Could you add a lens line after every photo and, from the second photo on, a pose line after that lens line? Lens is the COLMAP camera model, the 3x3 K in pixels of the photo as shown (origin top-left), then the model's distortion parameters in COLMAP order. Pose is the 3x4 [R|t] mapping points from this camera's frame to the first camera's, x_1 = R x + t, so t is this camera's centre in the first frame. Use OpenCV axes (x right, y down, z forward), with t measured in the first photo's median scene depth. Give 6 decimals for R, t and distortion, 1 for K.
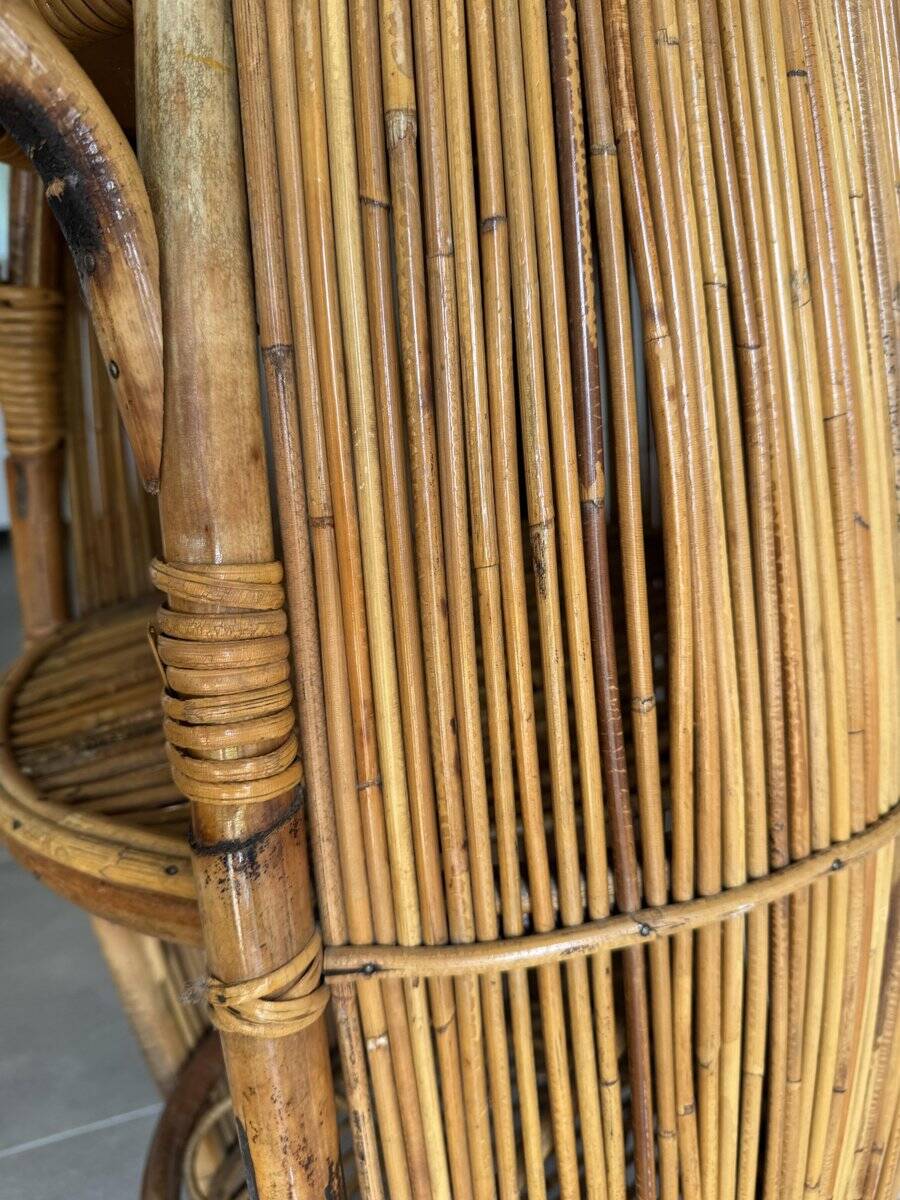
lens RADIAL K [[823.1, 0, 448.6], [0, 823.1, 589.1], [0, 0, 1]] dist [0.053548, -0.056285]
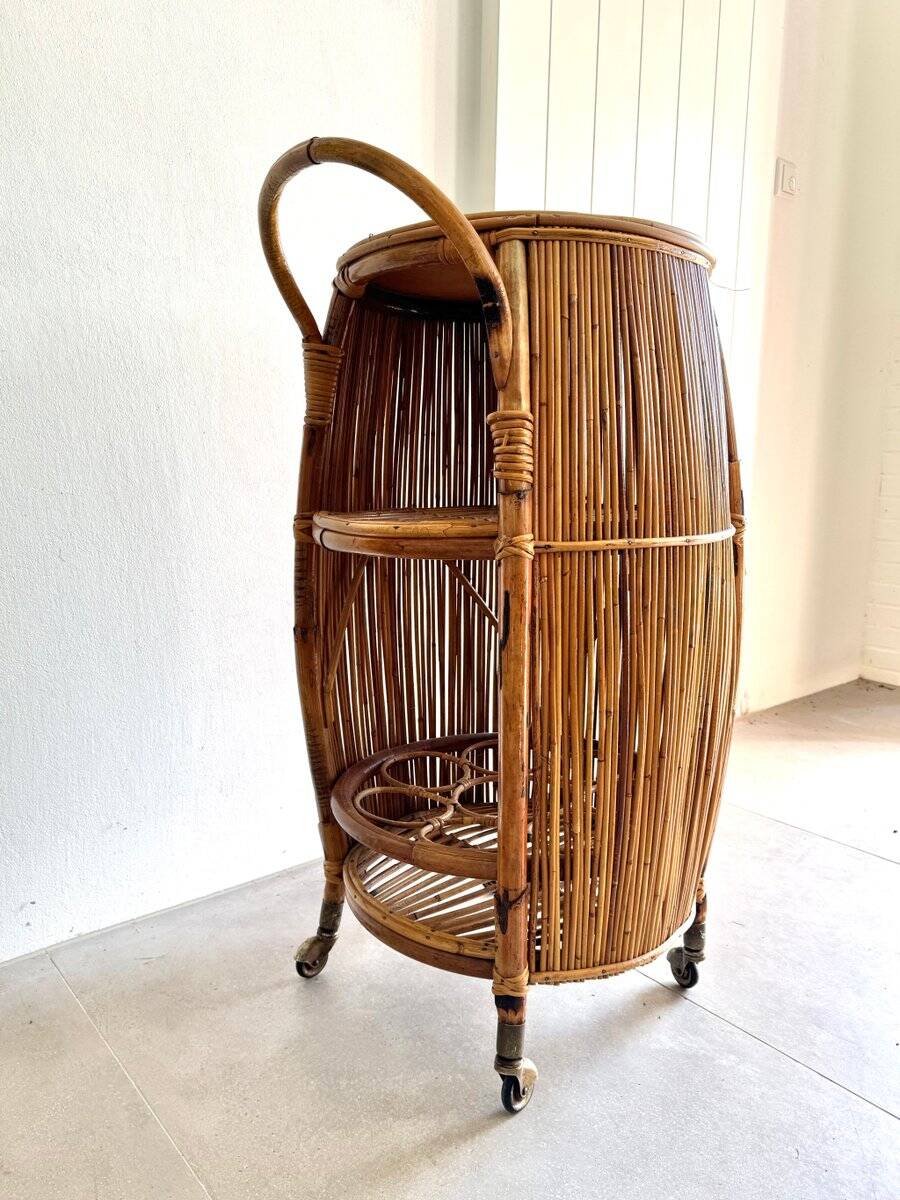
lens RADIAL K [[853.3, 0, 450.0], [0, 853.3, 600.0], [0, 0, 1]] dist [0.061587, -0.065003]
pose [[0.988501, 0.052251, 0.141897, -1.010526], [-0.030760, 0.988264, -0.149625, 1.278302], [-0.148050, 0.143540, 0.978508, -2.333403]]
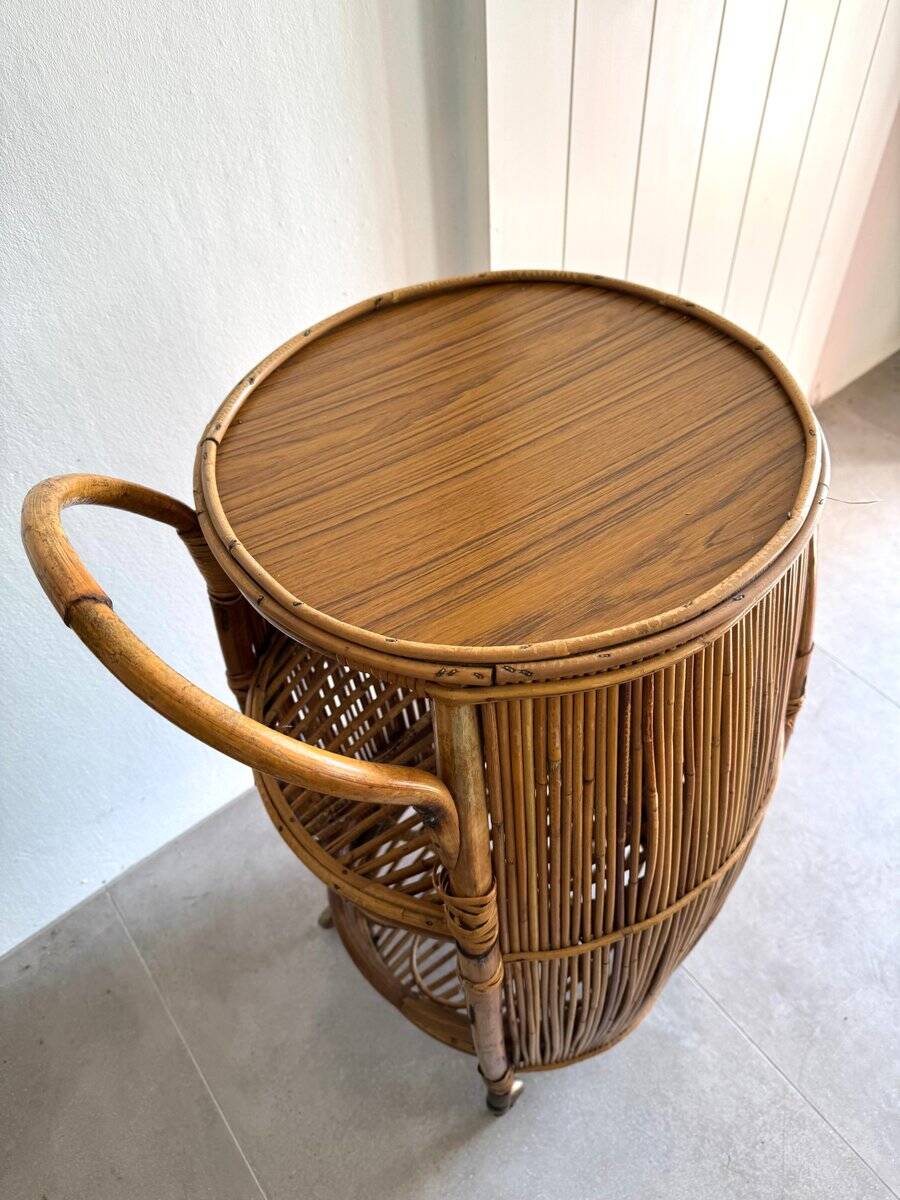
lens RADIAL K [[839.3, 0, 452.4], [0, 839.3, 600.9], [0, 0, 1]] dist [0.054699, -0.060705]
pose [[0.995373, -0.066979, 0.068890, -0.452101], [0.021990, 0.856755, 0.515255, -2.042989], [-0.093534, -0.511356, 0.854264, -0.732863]]
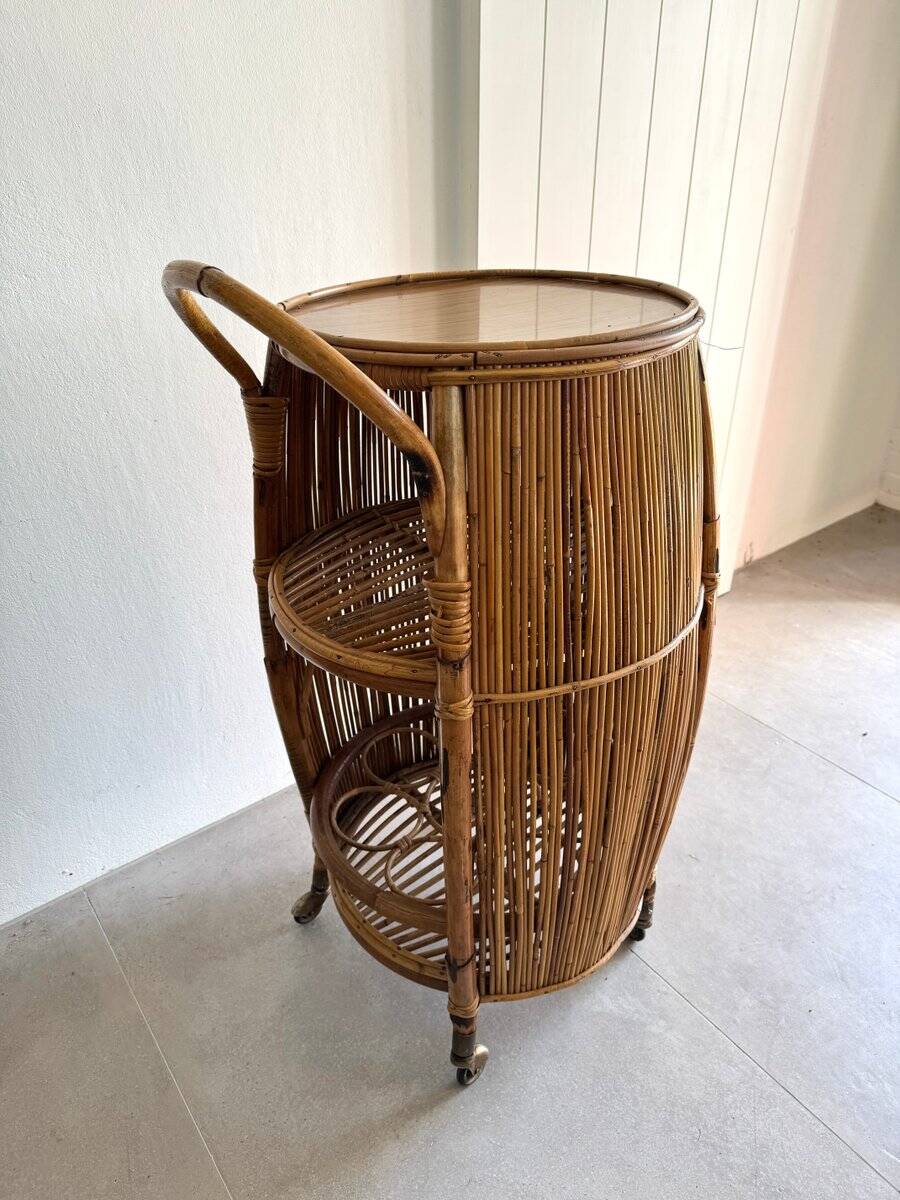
lens RADIAL K [[823.1, 0, 448.6], [0, 823.1, 589.1], [0, 0, 1]] dist [0.053548, -0.056285]
pose [[0.994887, 0.005440, 0.100846, -0.610996], [-0.024249, 0.982205, 0.186240, -0.580007], [-0.098038, -0.187733, 0.977315, -2.125283]]
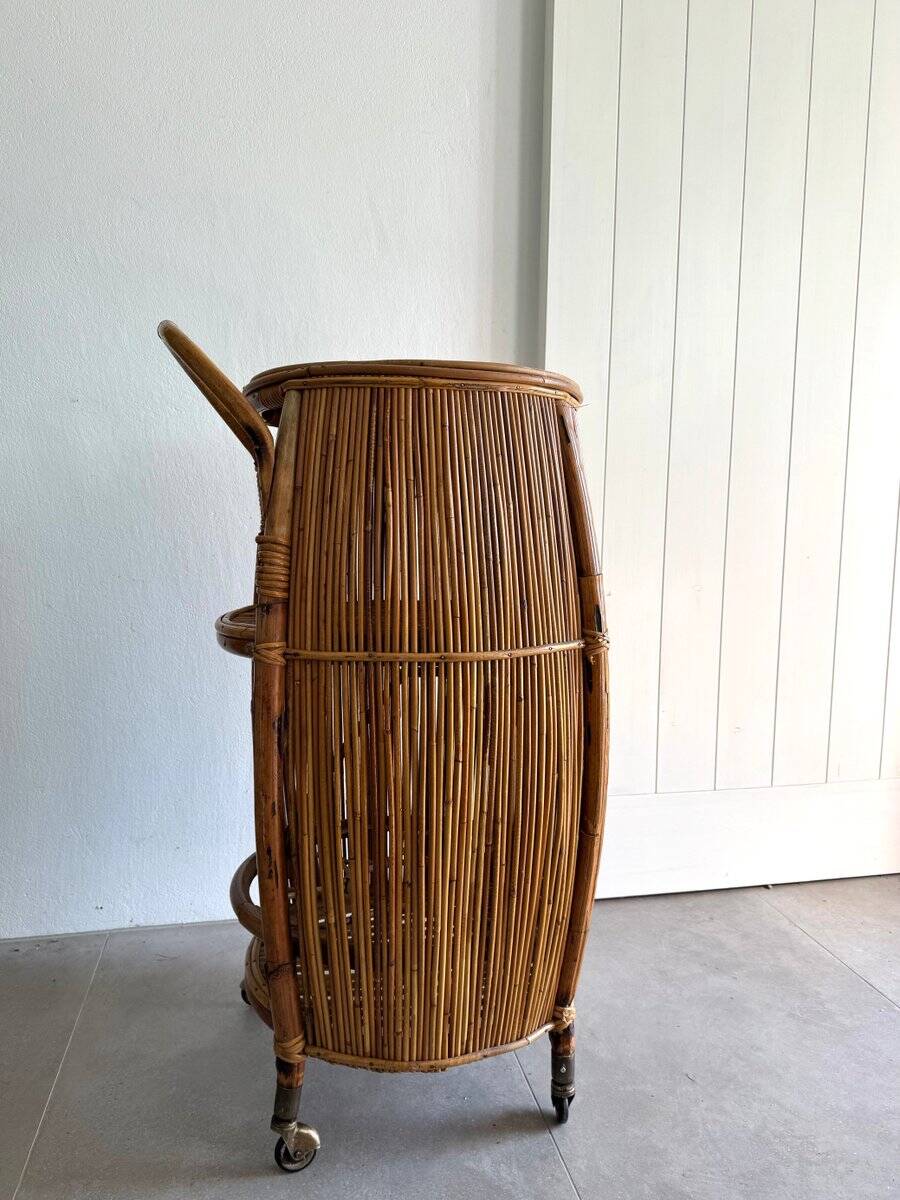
lens RADIAL K [[839.3, 0, 452.4], [0, 839.3, 600.9], [0, 0, 1]] dist [0.054699, -0.060705]
pose [[0.938255, 0.109335, -0.328213, 1.869958], [-0.170736, 0.971496, -0.164453, 0.786230], [0.300878, 0.210337, 0.930178, -2.439318]]
